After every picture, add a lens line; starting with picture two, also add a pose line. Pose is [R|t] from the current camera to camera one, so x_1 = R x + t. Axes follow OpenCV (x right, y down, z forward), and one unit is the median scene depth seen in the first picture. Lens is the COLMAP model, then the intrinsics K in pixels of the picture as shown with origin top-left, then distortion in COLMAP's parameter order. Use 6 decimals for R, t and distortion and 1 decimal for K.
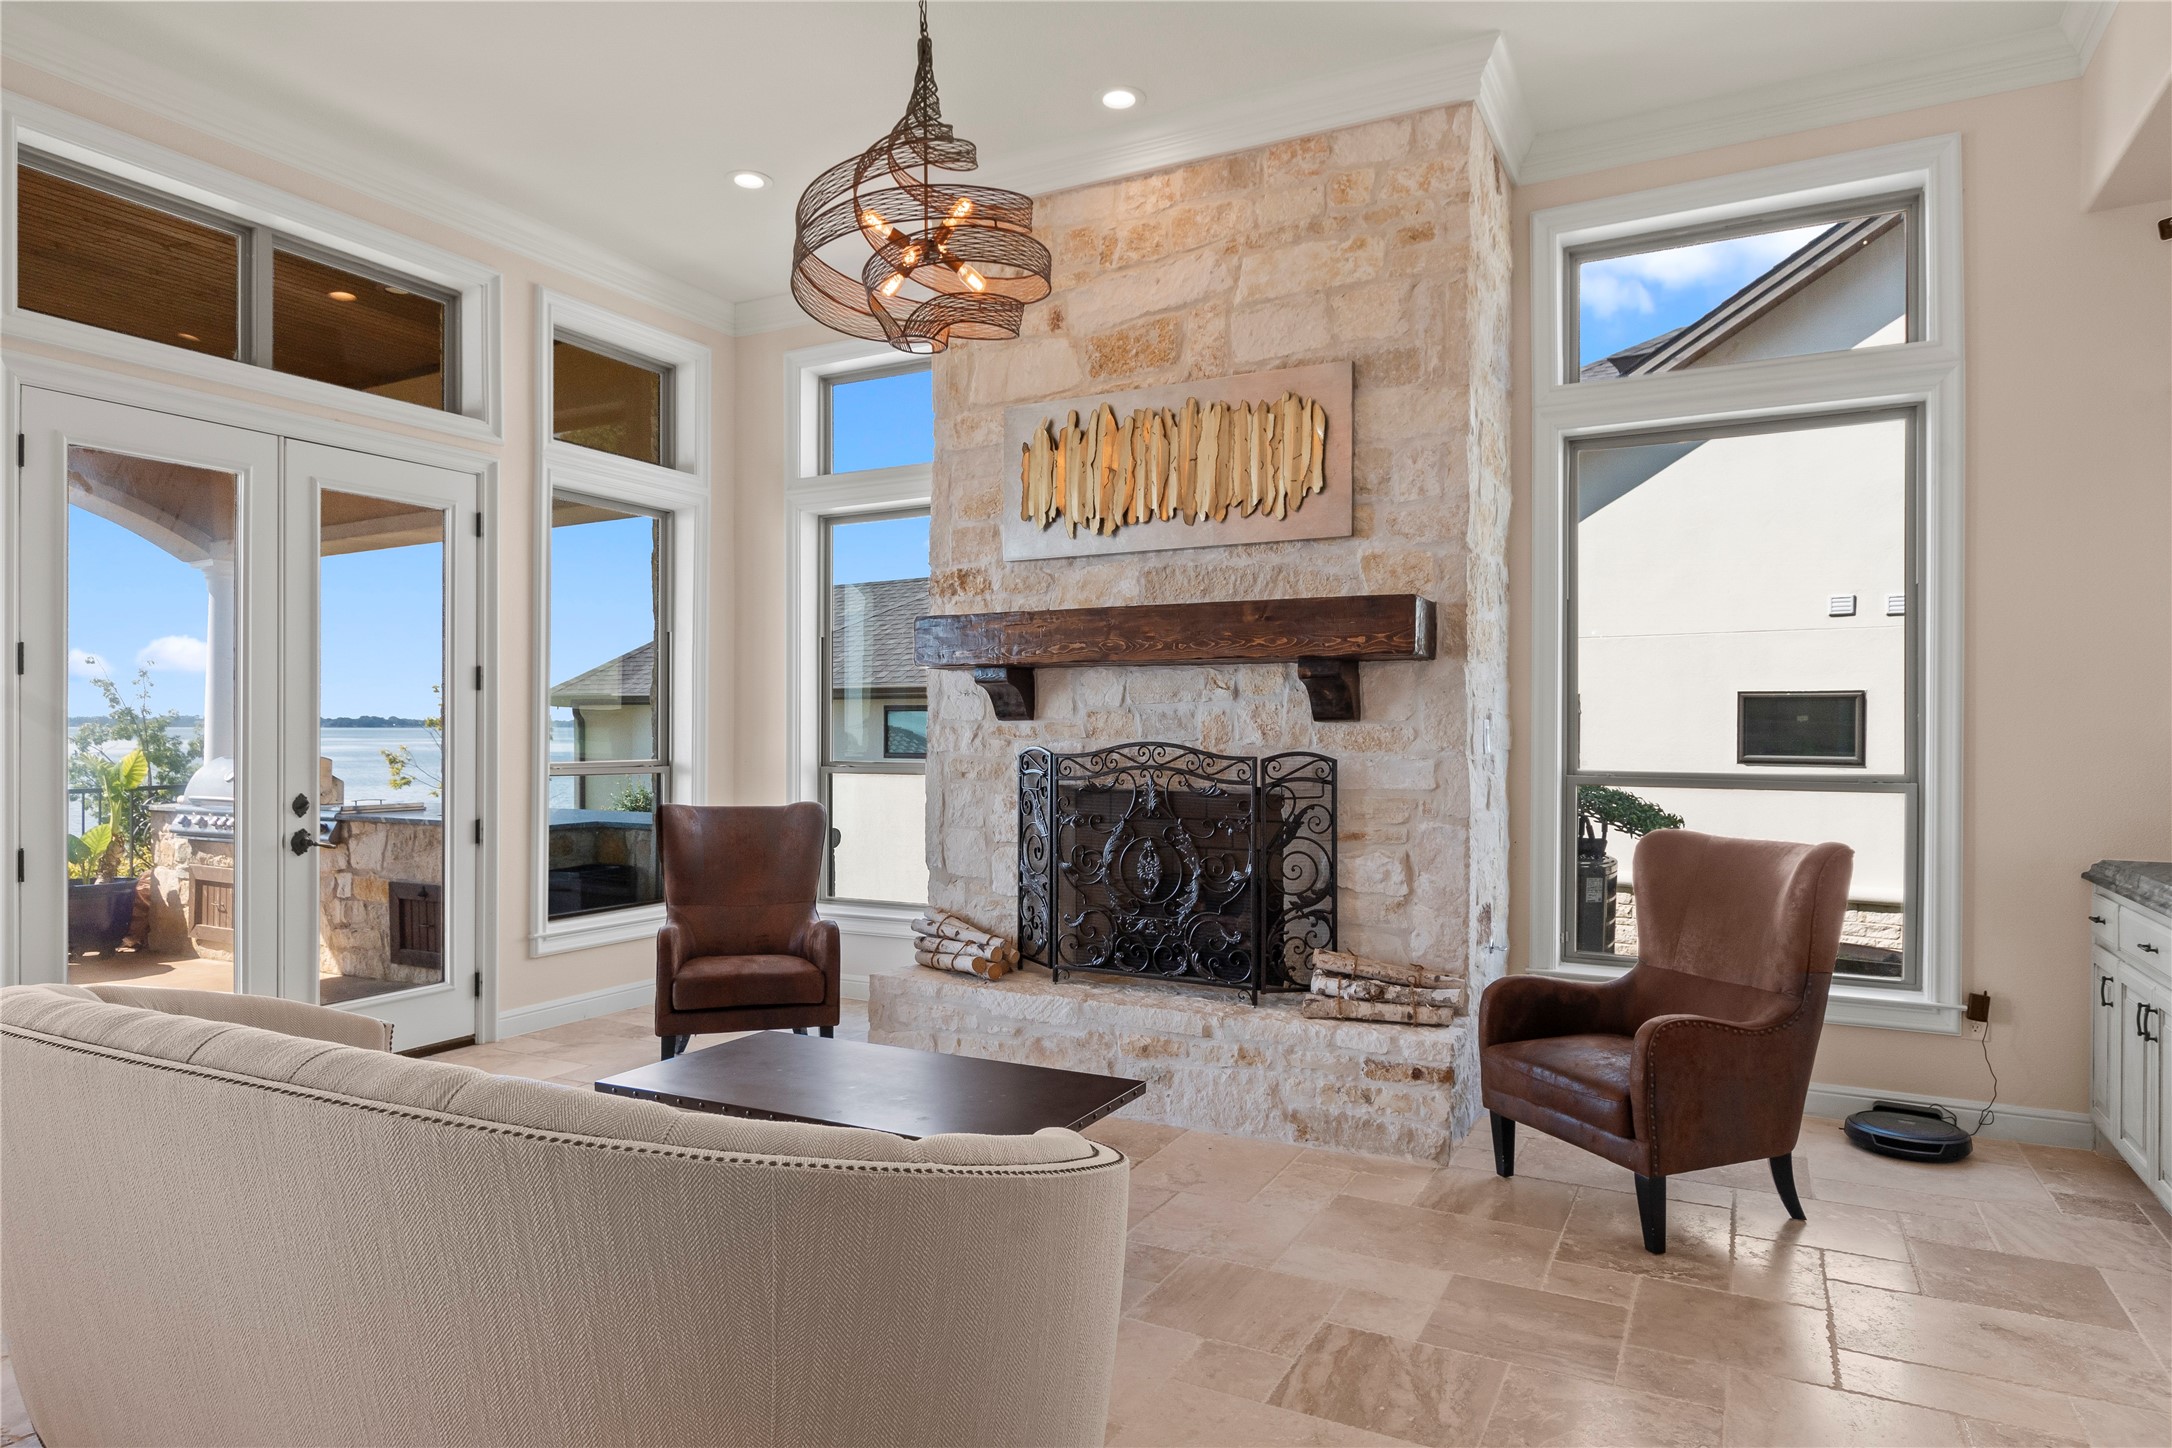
lens RADIAL K [[1276.0, 0, 1083.7], [0, 1276.0, 727.0], [0, 0, 1]] dist [-0.003488, -0.000695]
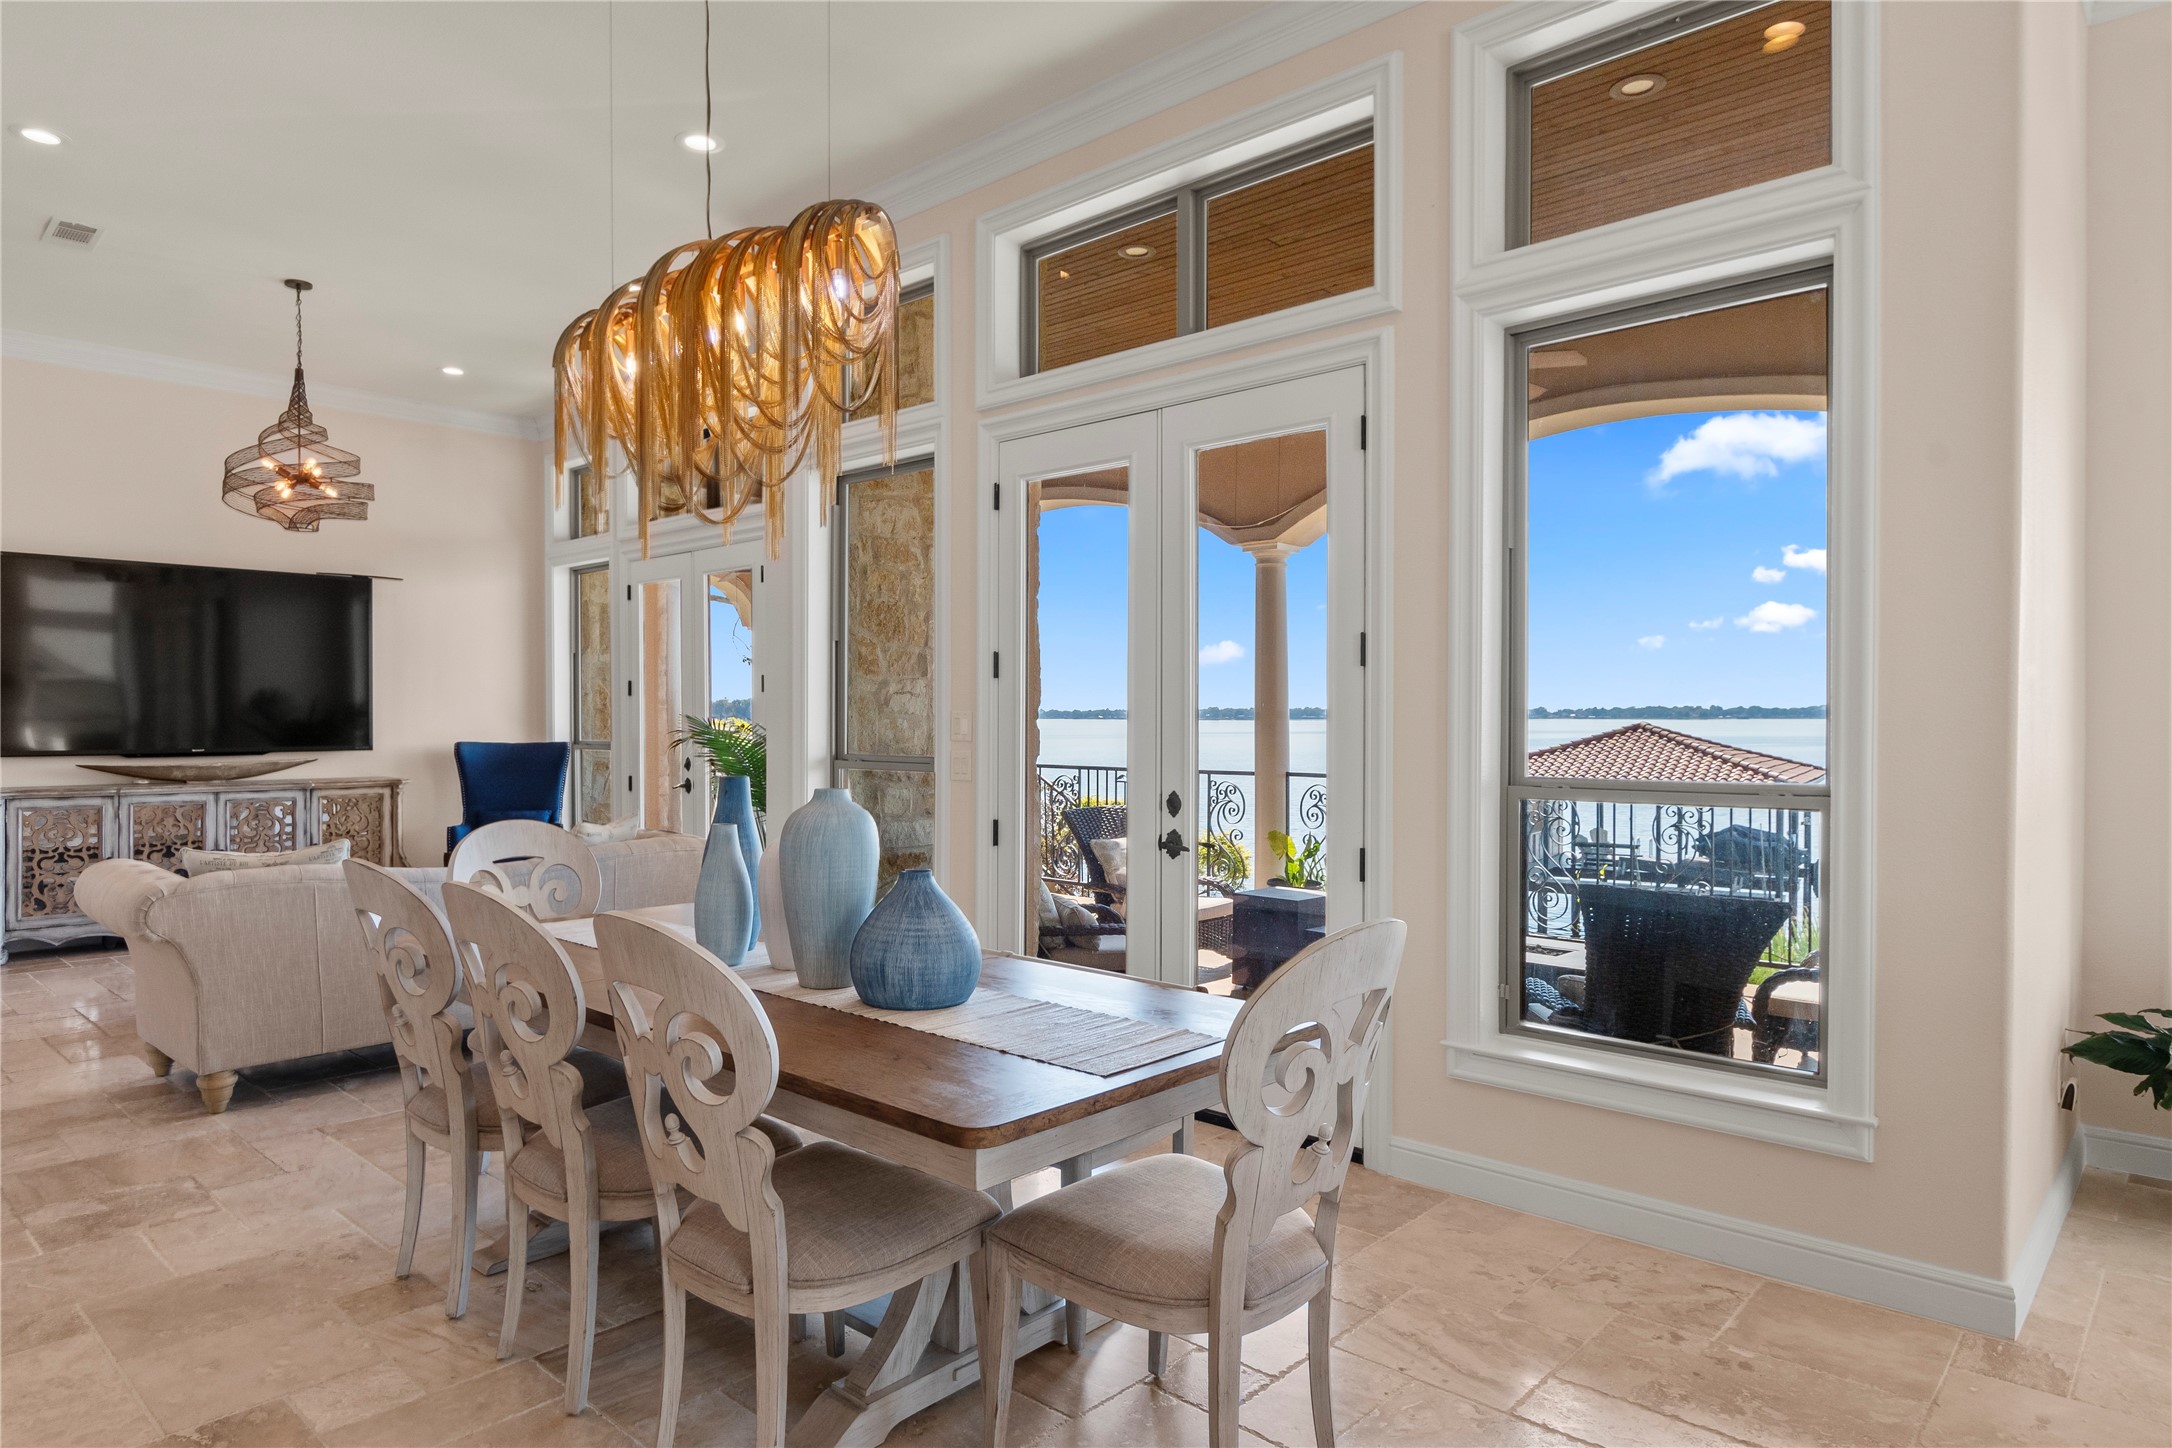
lens RADIAL K [[1276.0, 0, 1096.5], [0, 1276.0, 737.4], [0, 0, 1]] dist [-0.003488, -0.000695]
pose [[-0.256258, 0.001445, -0.966607, 0.256566], [-0.001383, 0.999997, 0.001861, 0.011483], [0.966607, 0.001814, -0.256256, 1.087497]]
